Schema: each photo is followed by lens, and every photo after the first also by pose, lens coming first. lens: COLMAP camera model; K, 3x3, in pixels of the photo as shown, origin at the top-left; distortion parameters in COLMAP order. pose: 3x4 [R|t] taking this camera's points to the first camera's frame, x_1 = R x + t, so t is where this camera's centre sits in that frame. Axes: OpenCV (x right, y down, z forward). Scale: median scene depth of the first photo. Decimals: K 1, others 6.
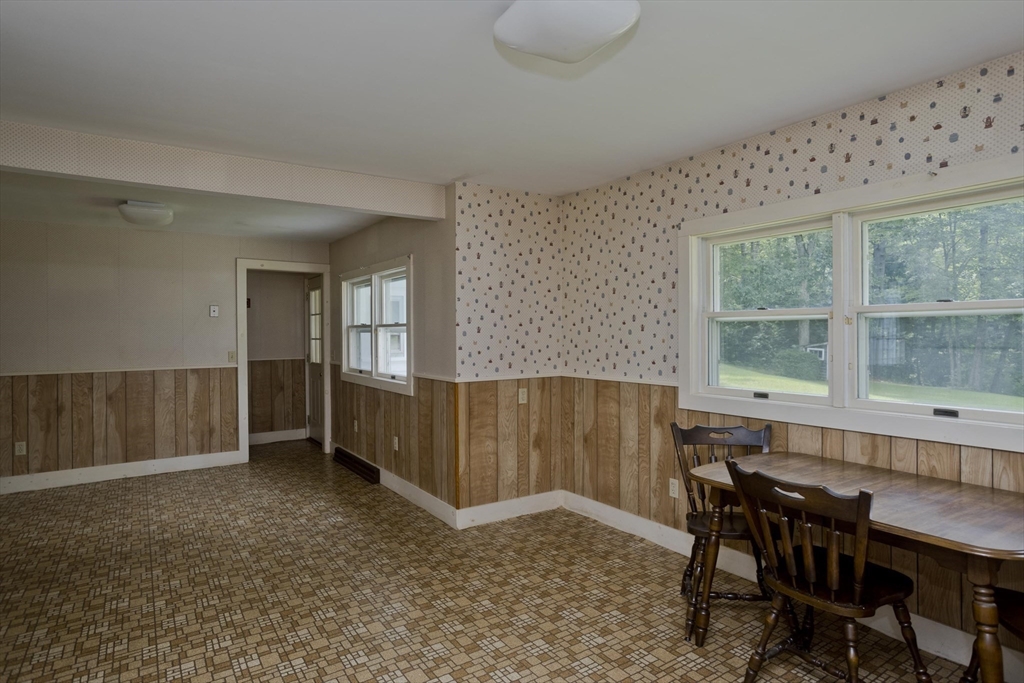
lens RADIAL K [[575.9, 0, 493.8], [0, 575.9, 336.4], [0, 0, 1]] dist [-0.003529, 0.025336]
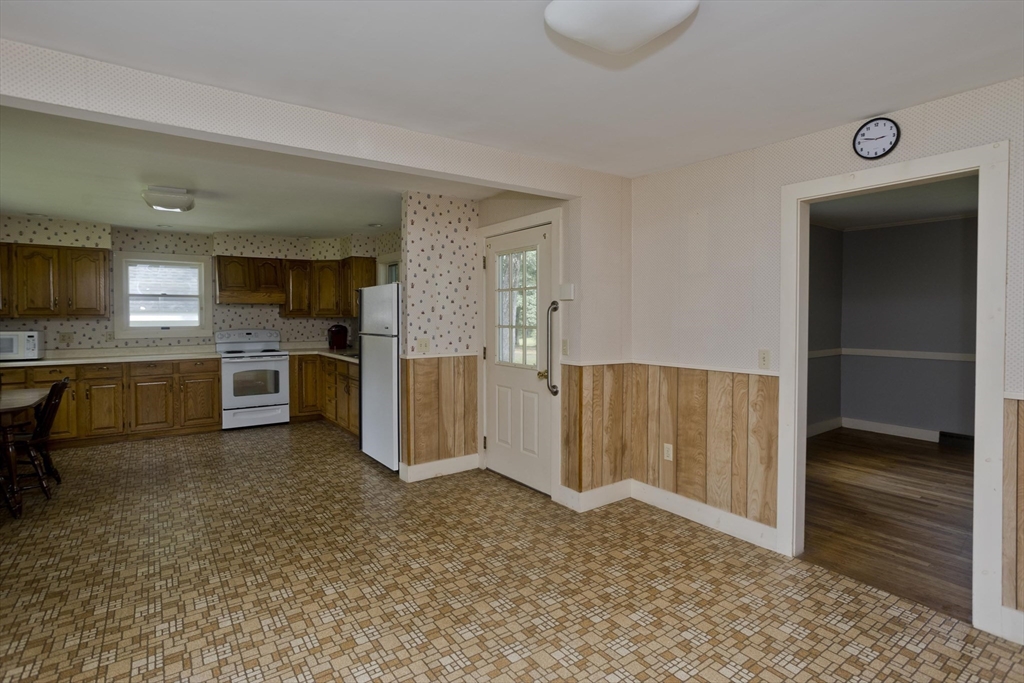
lens RADIAL K [[502.0, 0, 517.5], [0, 502.0, 325.2], [0, 0, 1]] dist [-0.068275, 0.031860]
pose [[-0.996438, 0.012542, -0.083386, -0.438365], [0.010369, 0.999596, 0.026453, -0.006772], [0.083685, 0.025494, -0.996166, 1.158969]]
